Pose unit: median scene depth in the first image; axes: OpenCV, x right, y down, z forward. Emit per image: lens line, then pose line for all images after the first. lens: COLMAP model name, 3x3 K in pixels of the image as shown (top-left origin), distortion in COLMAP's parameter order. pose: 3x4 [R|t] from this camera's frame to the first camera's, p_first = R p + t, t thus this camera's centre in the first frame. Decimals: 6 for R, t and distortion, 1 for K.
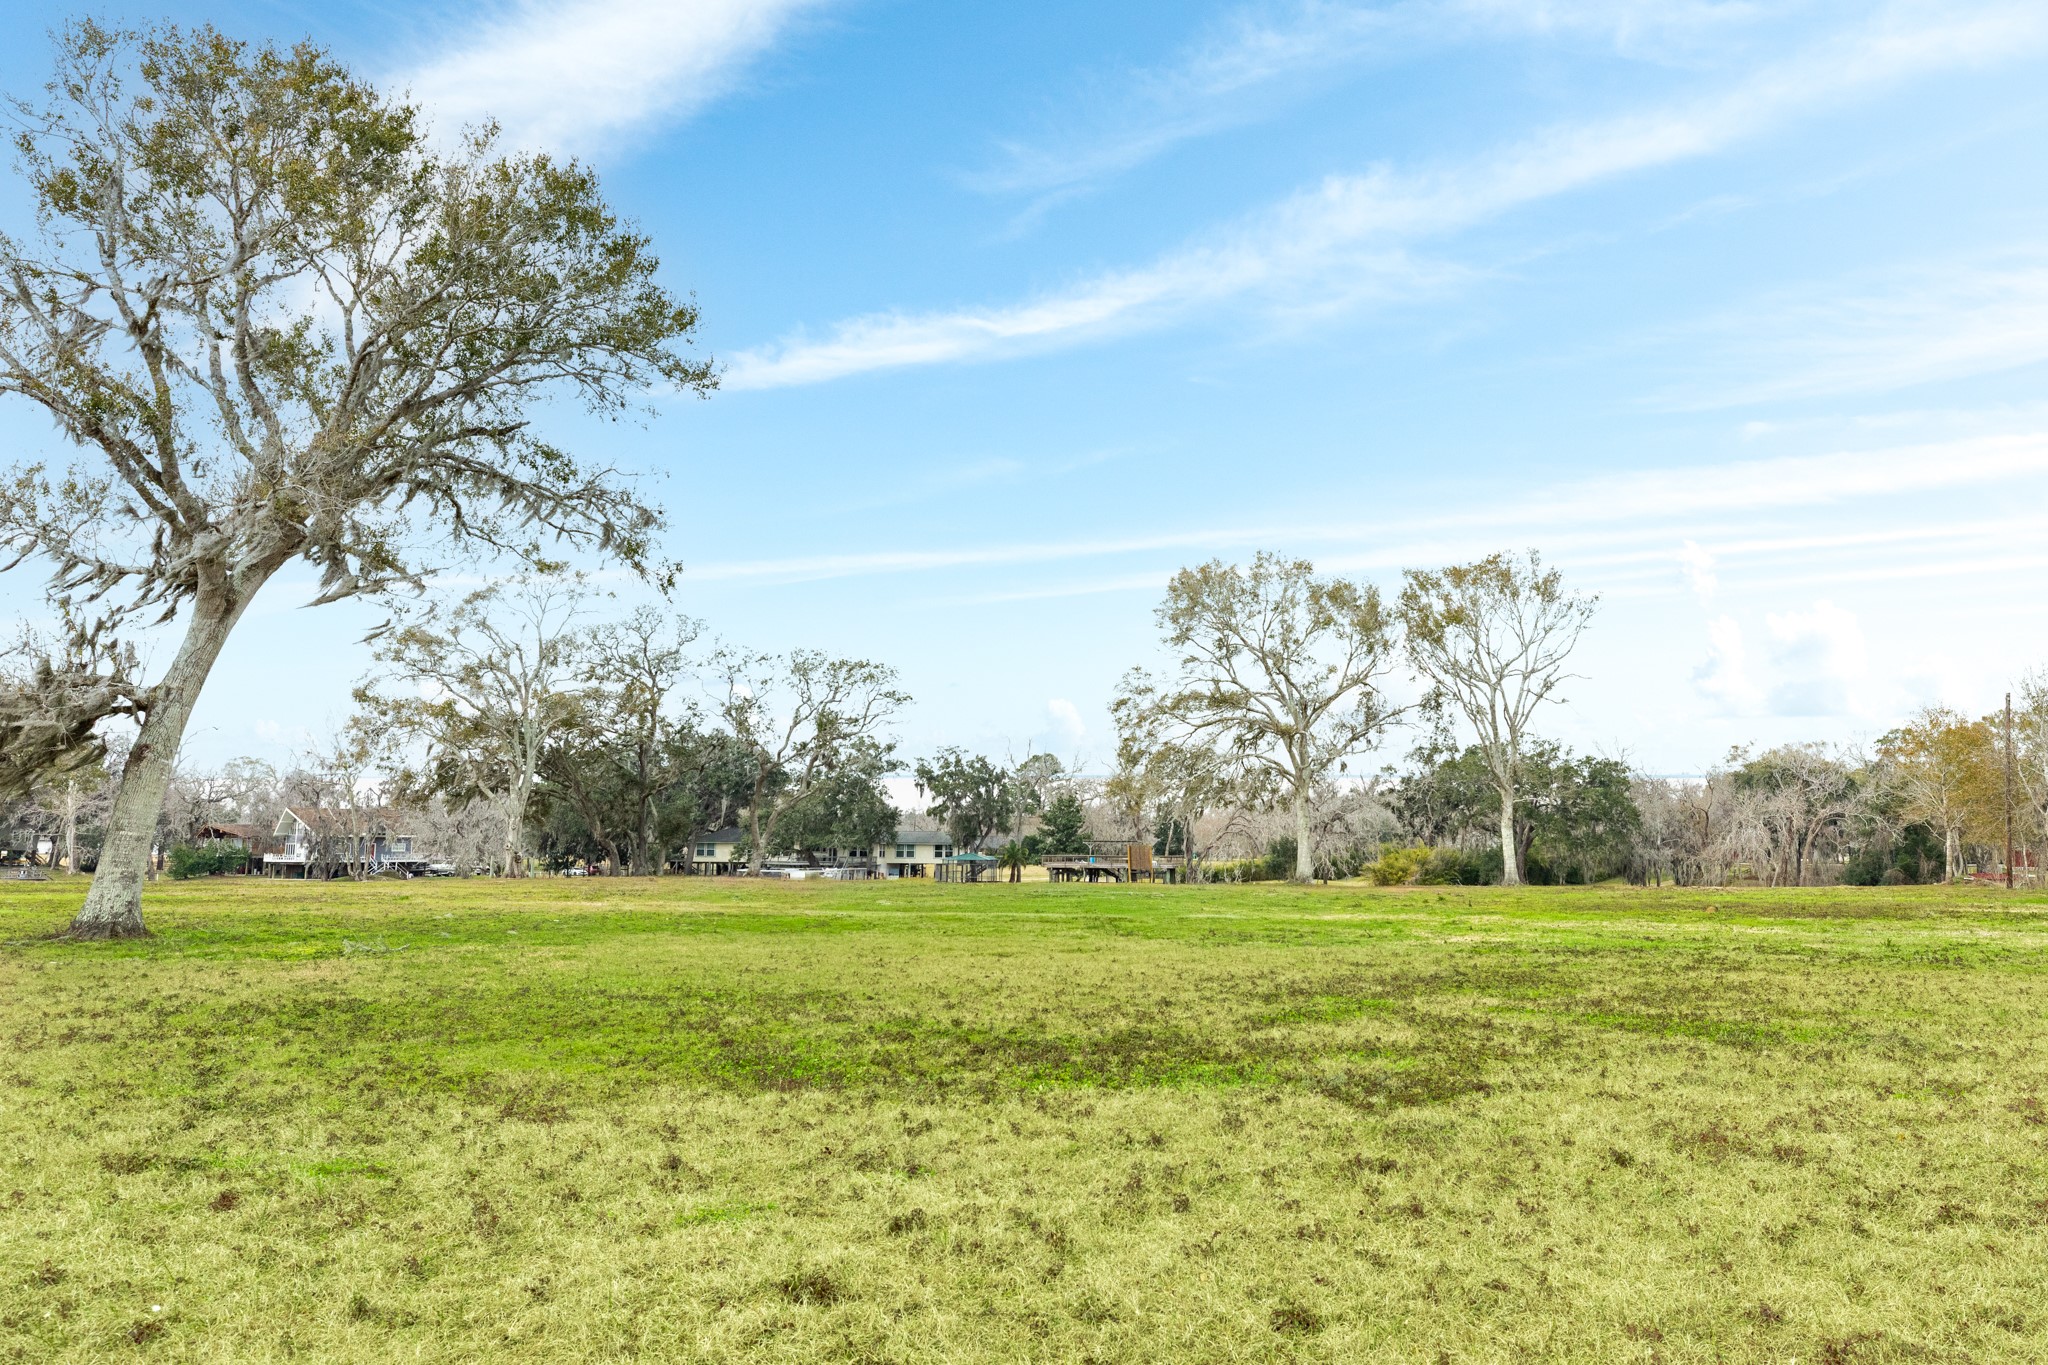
lens RADIAL K [[1621.7, 0, 1030.2], [0, 1621.7, 668.6], [0, 0, 1]] dist [-0.014850, -0.000788]
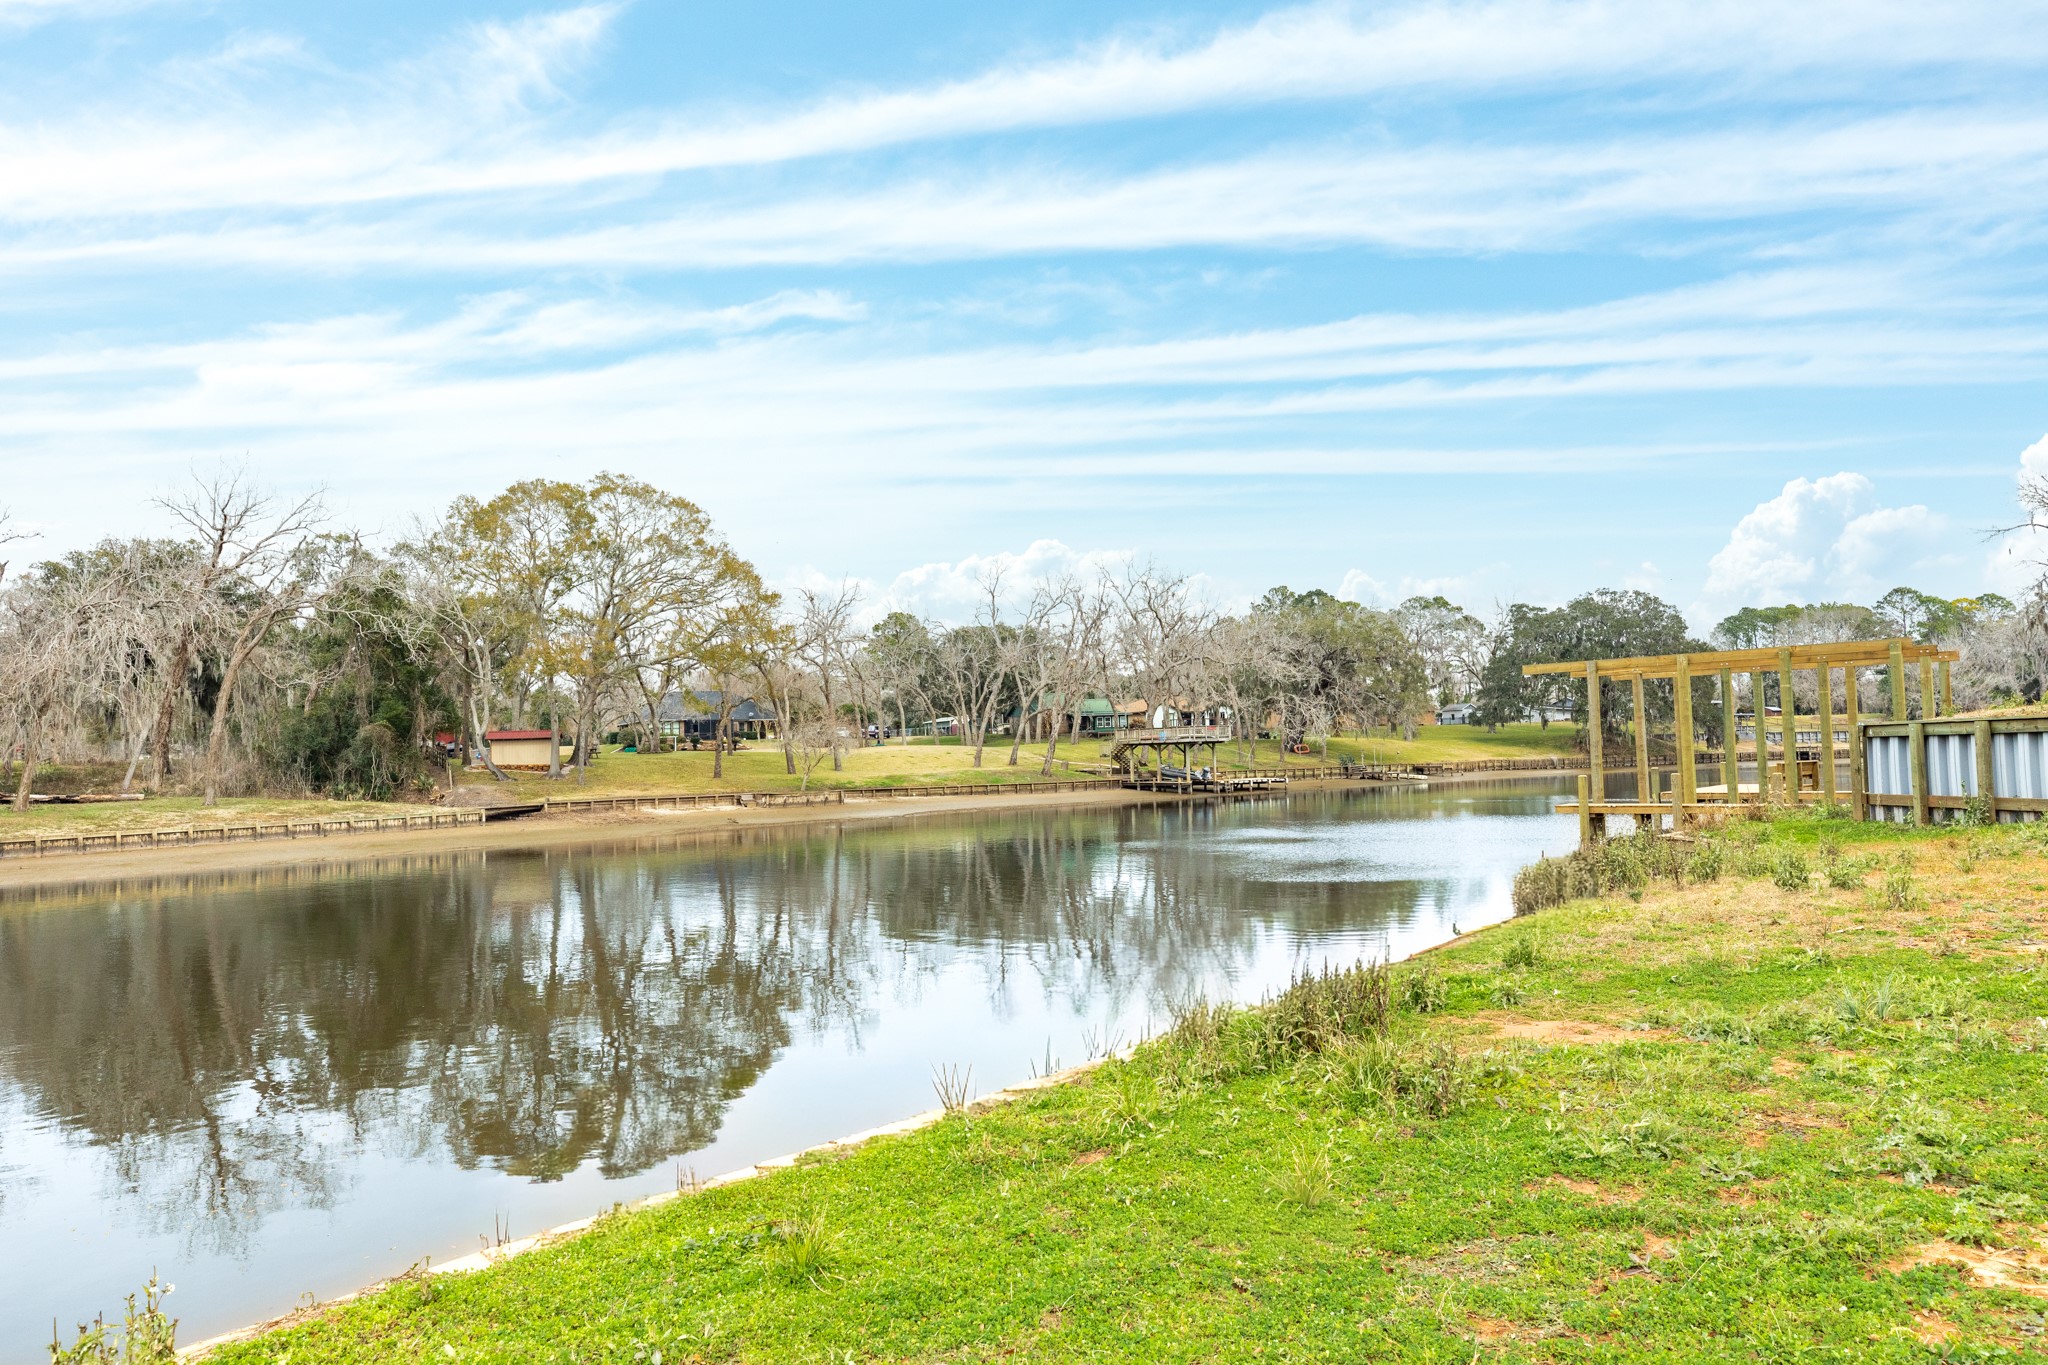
lens RADIAL K [[1364.5, 0, 1034.0], [0, 1364.5, 671.5], [0, 0, 1]] dist [0.005492, 0.002161]
pose [[0.484091, 0.030355, 0.874491, 0.230229], [-0.061514, 0.998106, -0.000593, 0.091923], [-0.872853, -0.053507, 0.485042, 0.571066]]
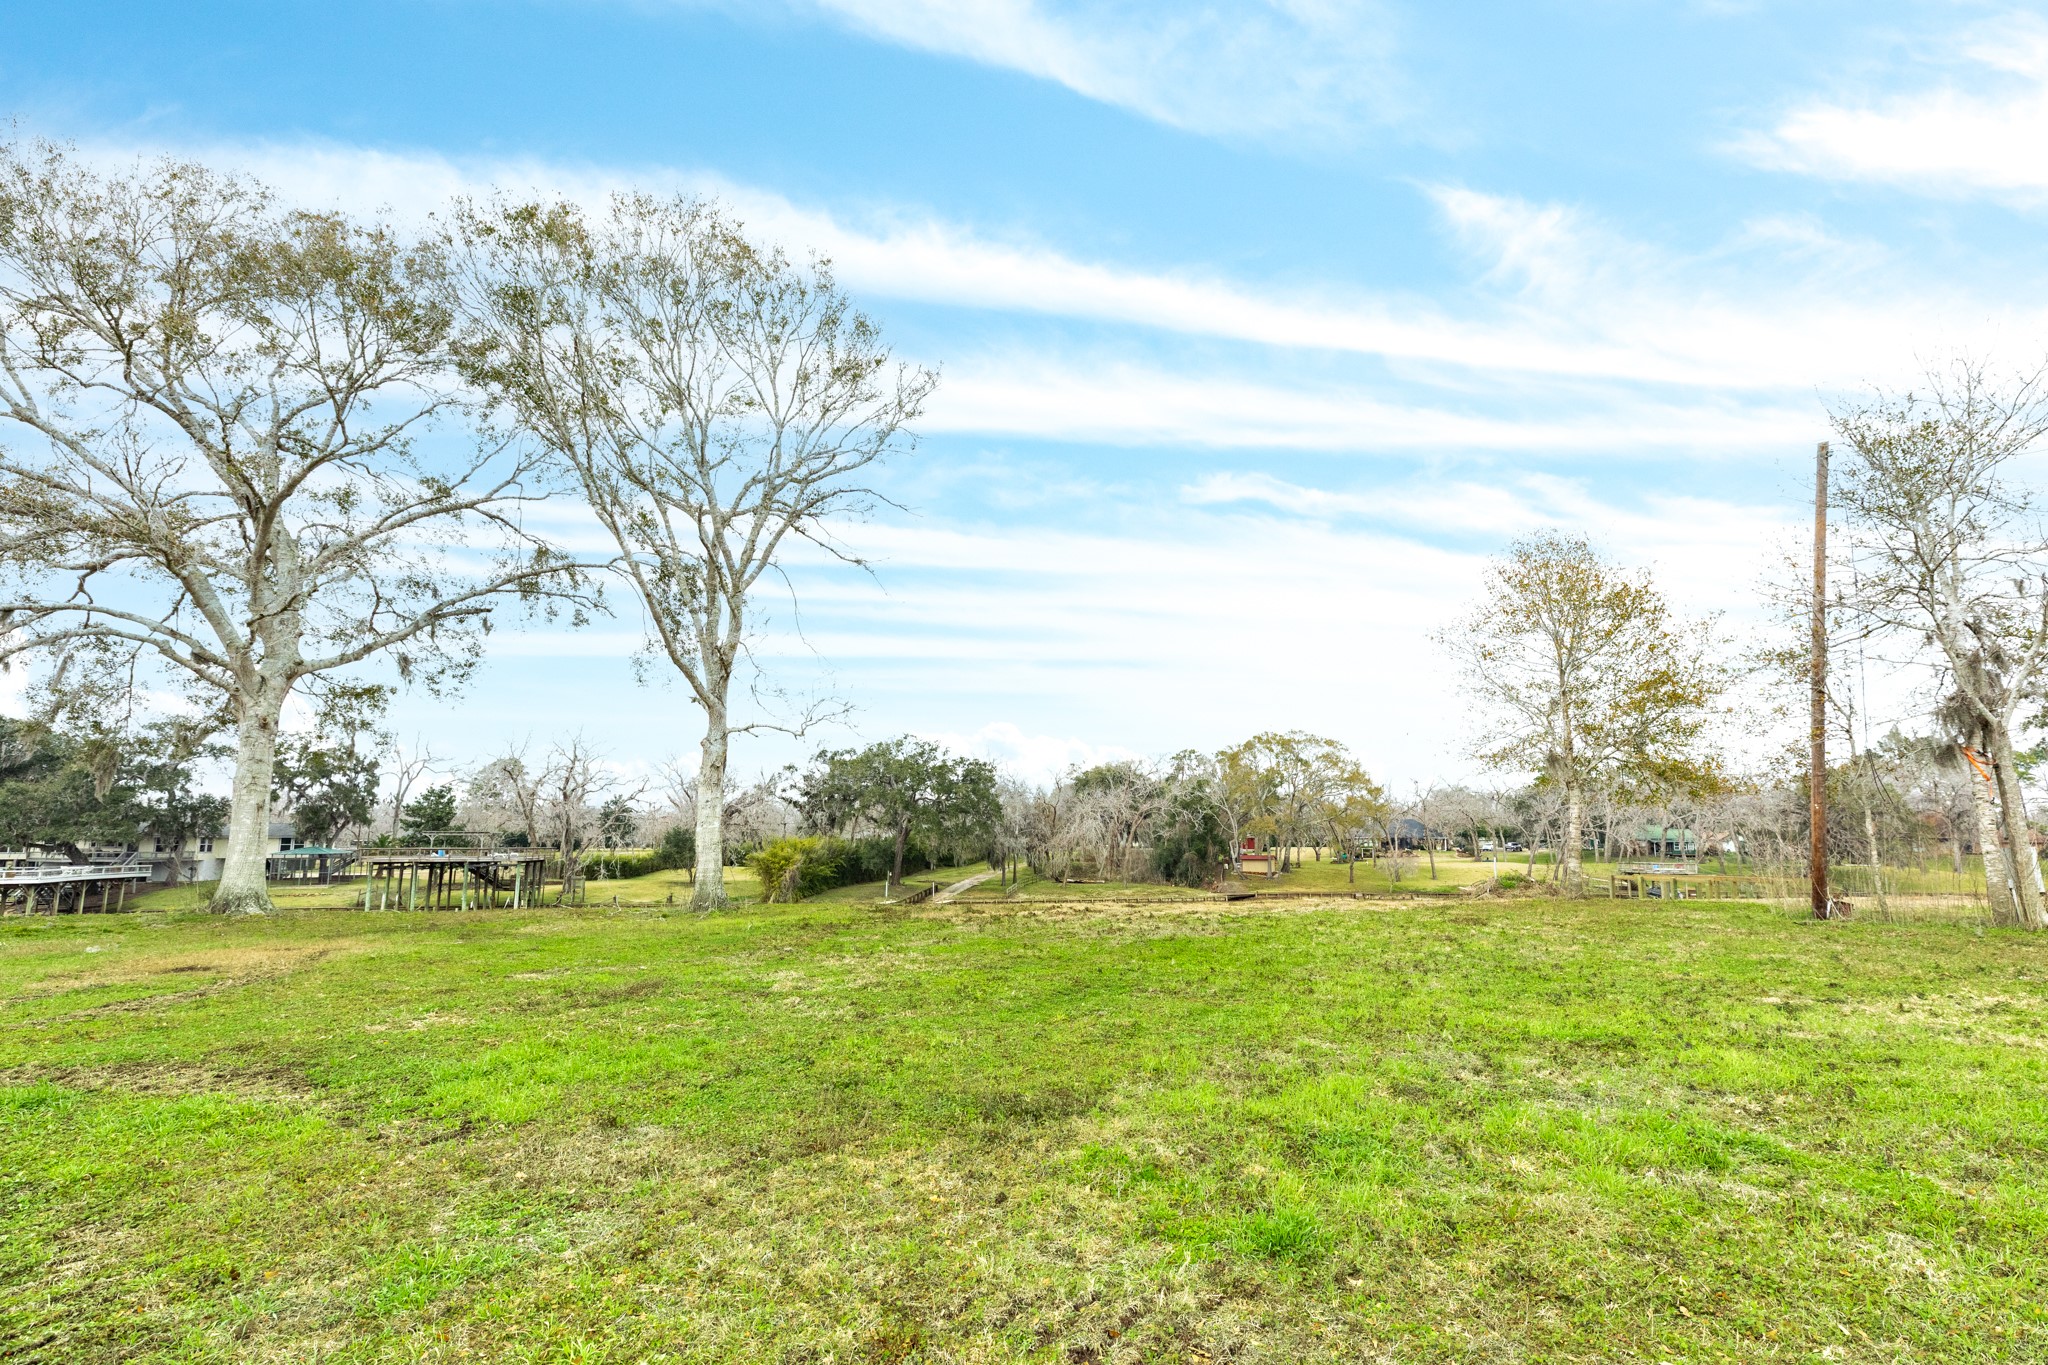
lens RADIAL K [[958.7, 0, 1063.7], [0, 958.7, 720.1], [0, 0, 1]] dist [0.002570, 0.000220]
pose [[0.917086, 0.042462, 0.396421, 0.140963], [-0.037055, 0.999086, -0.021292, 0.039724], [-0.396963, 0.004837, 0.917822, 0.348141]]
